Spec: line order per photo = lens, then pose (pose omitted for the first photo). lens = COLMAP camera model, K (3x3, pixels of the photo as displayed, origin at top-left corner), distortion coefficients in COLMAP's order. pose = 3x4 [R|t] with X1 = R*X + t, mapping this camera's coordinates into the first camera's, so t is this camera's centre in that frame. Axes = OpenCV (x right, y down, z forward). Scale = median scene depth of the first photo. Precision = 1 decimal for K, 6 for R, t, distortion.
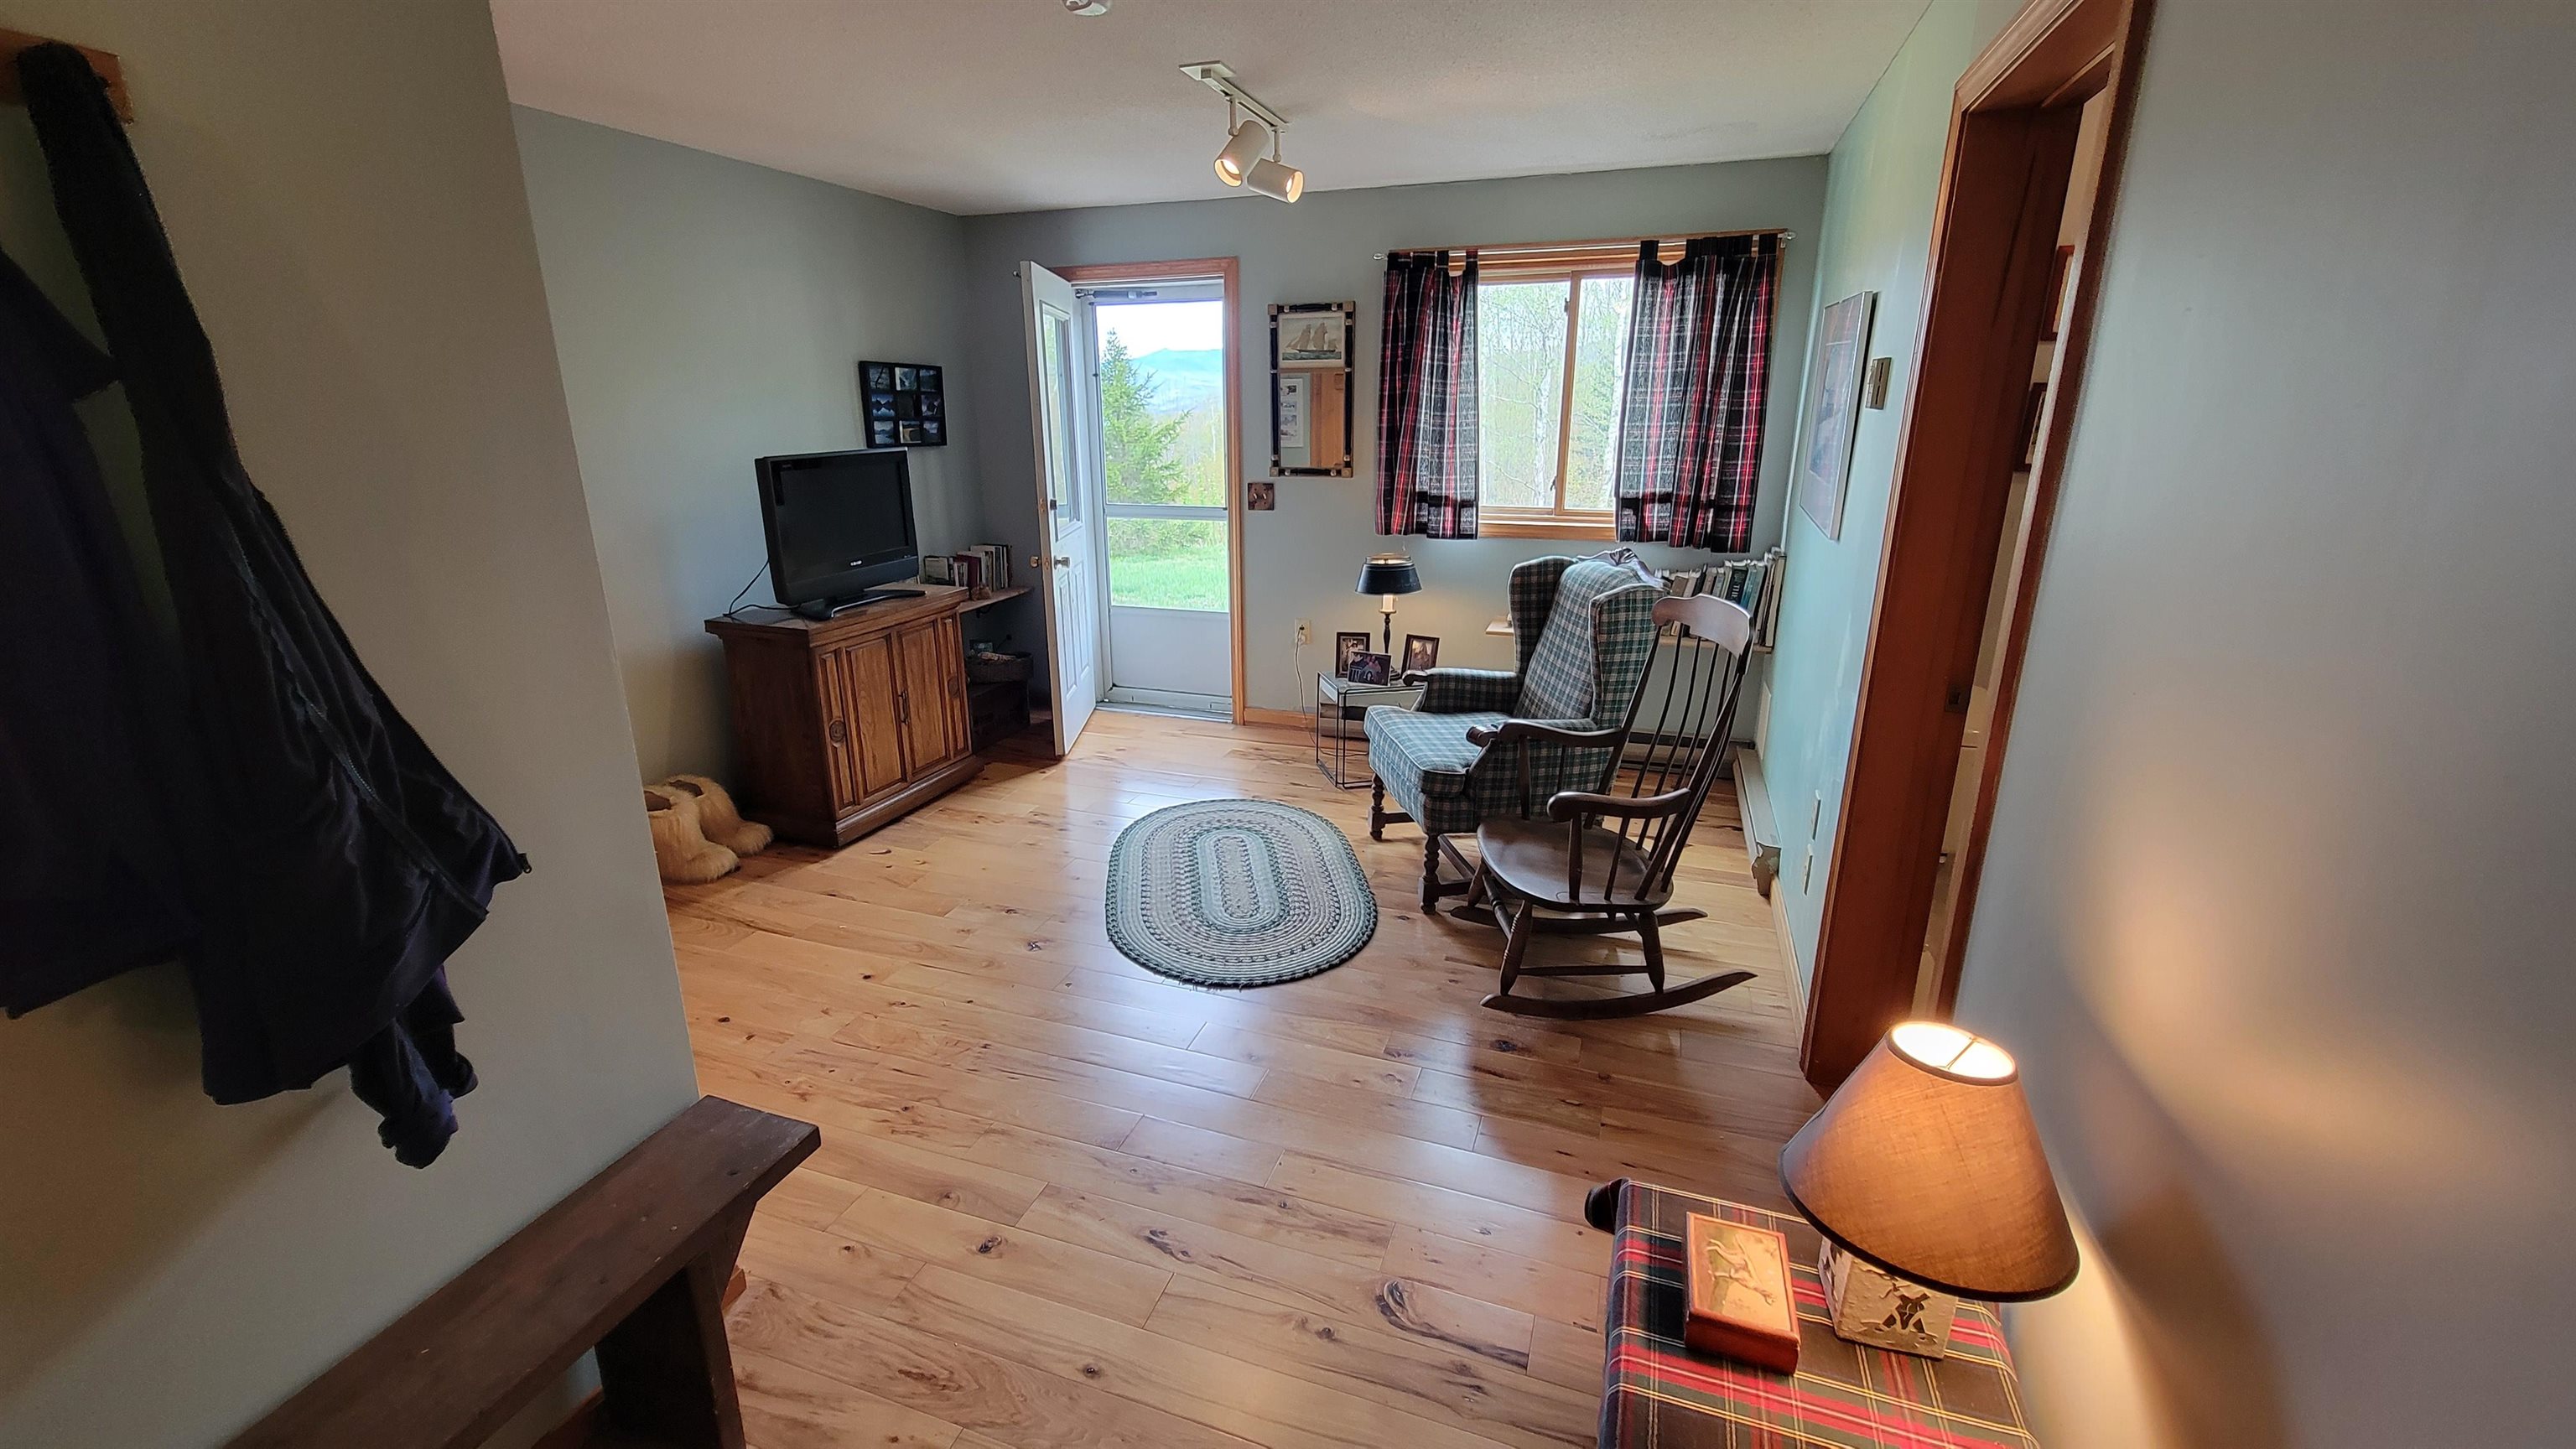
lens RADIAL K [[1053.0, 0, 1281.8], [0, 1053.0, 720.5], [0, 0, 1]] dist [0.003630, -0.000343]
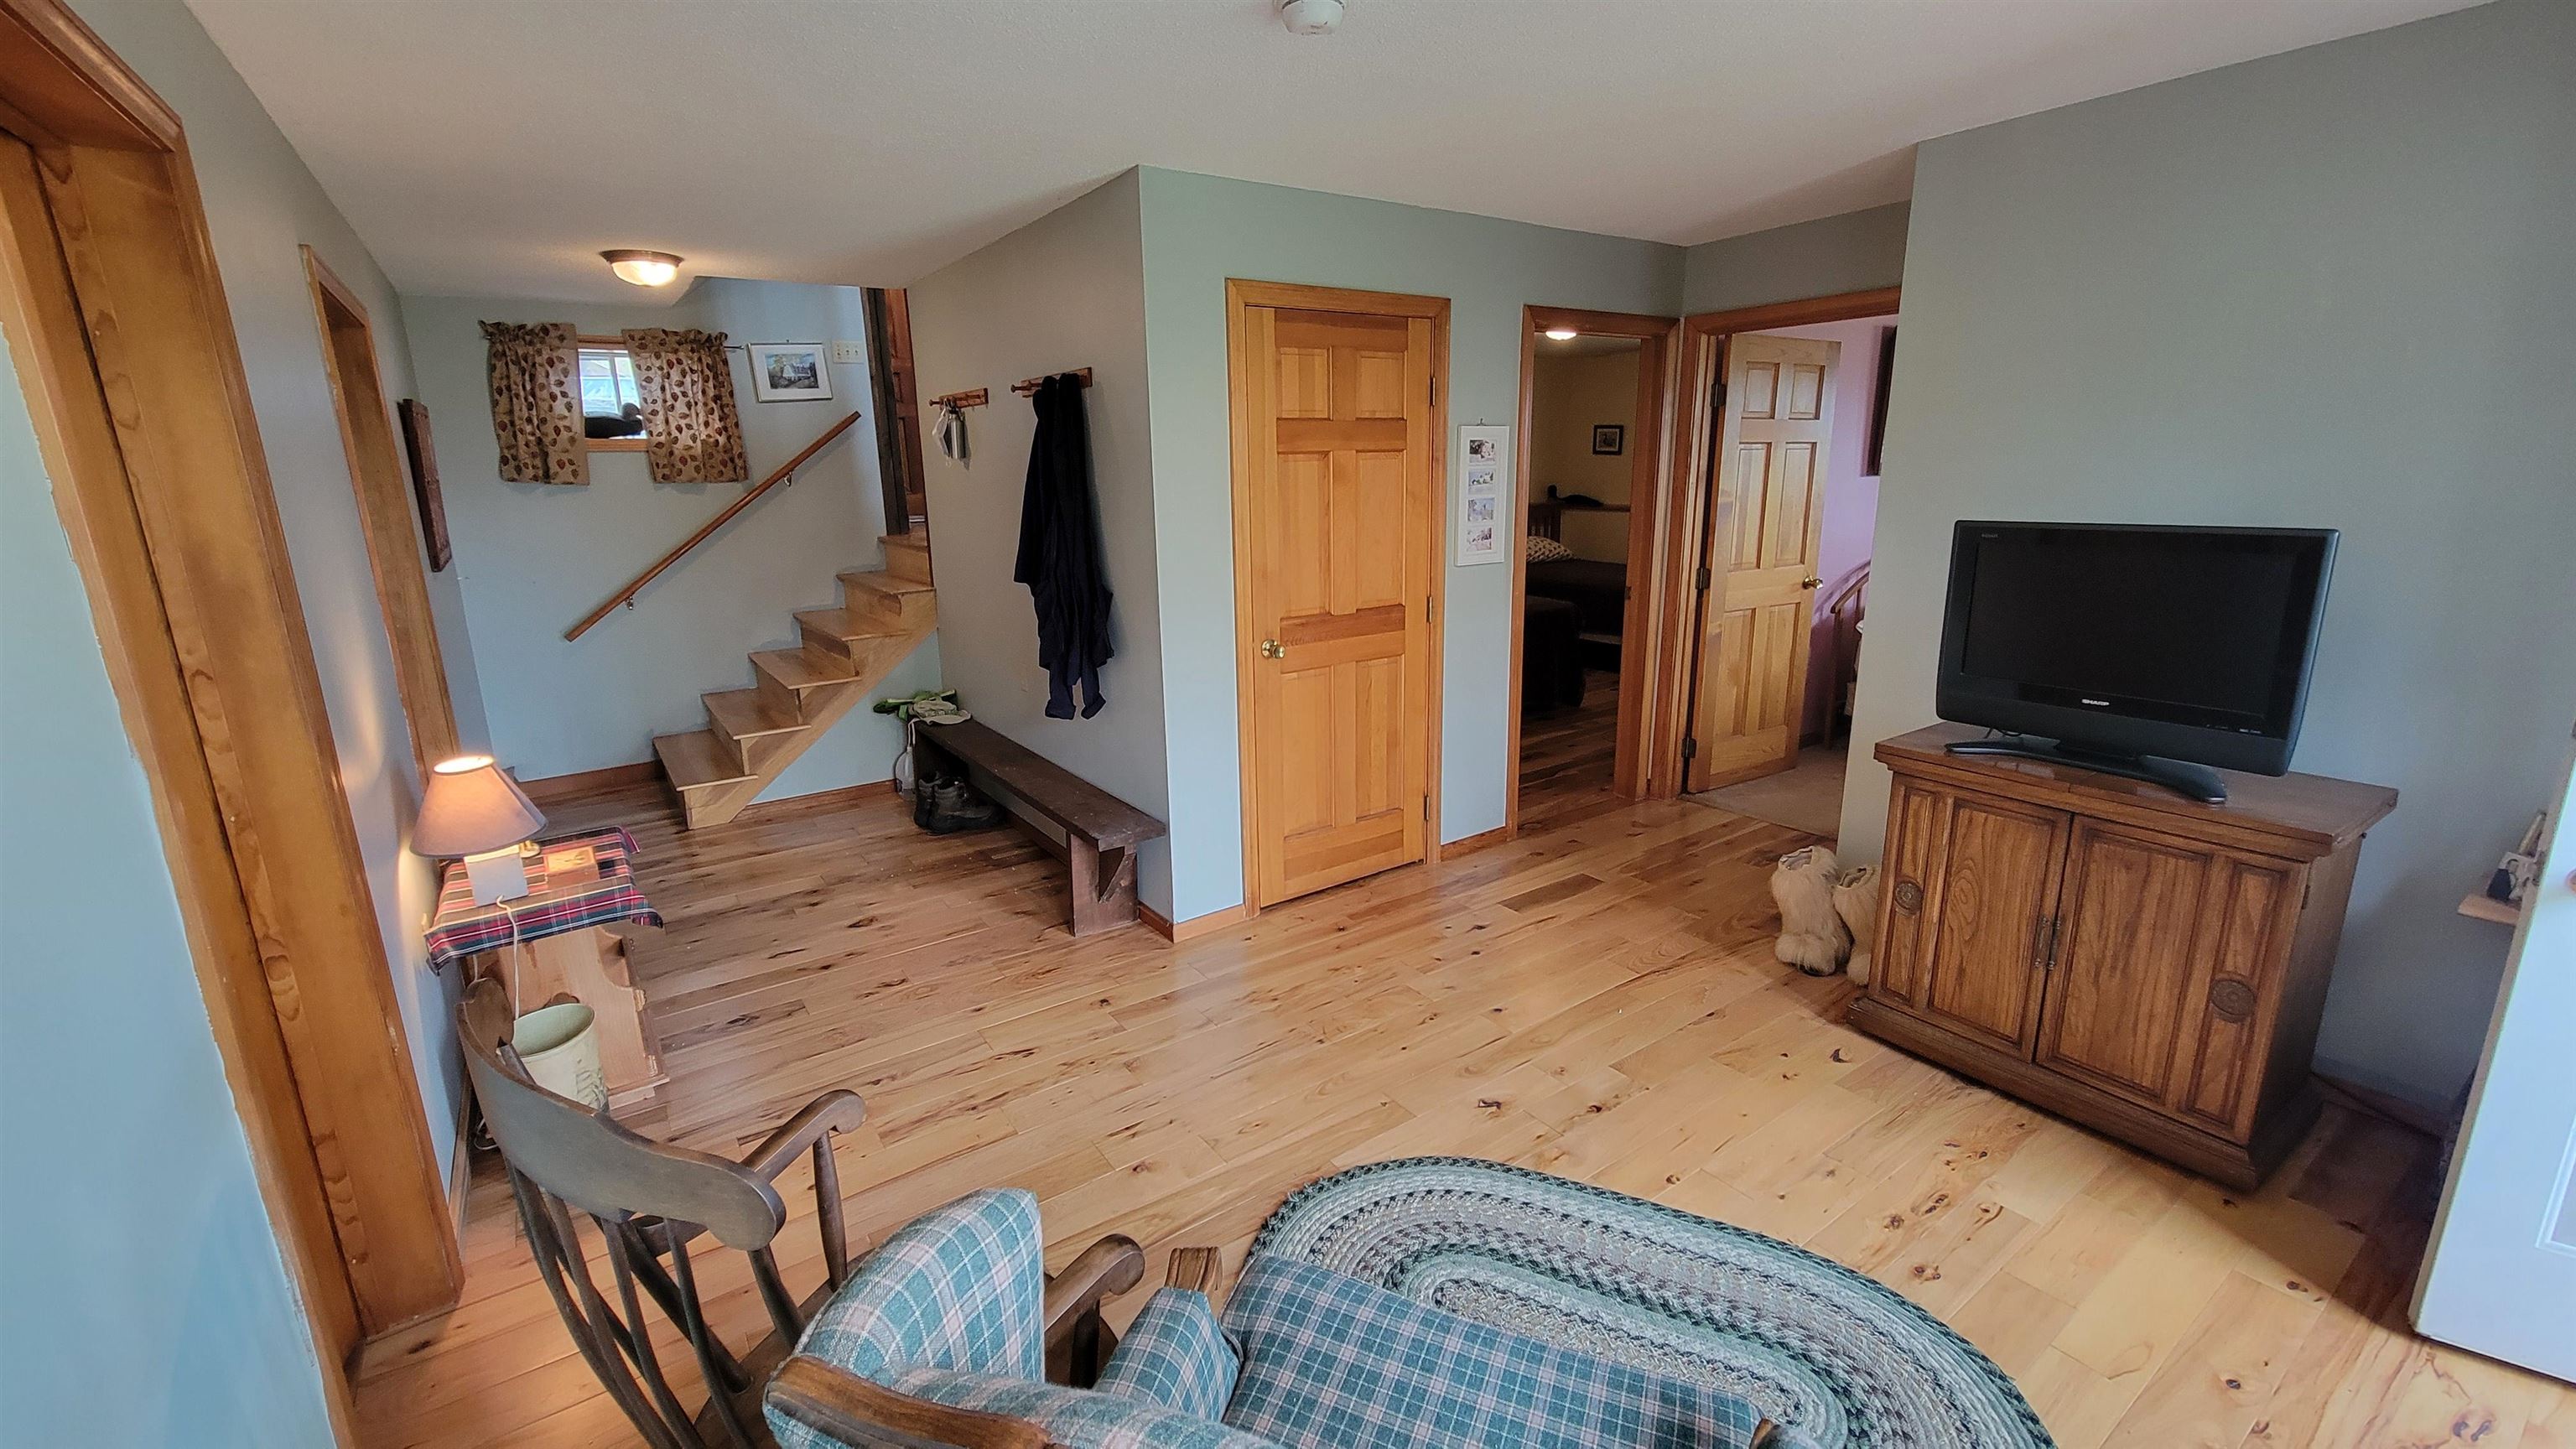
lens RADIAL K [[1053.0, 0, 1285.8], [0, 1053.0, 723.7], [0, 0, 1]] dist [0.003630, -0.000343]
pose [[-0.585106, 0.210182, -0.783246, 0.354837], [-0.211279, 0.892967, 0.397456, -0.277546], [0.782951, 0.398037, -0.478073, 0.904666]]
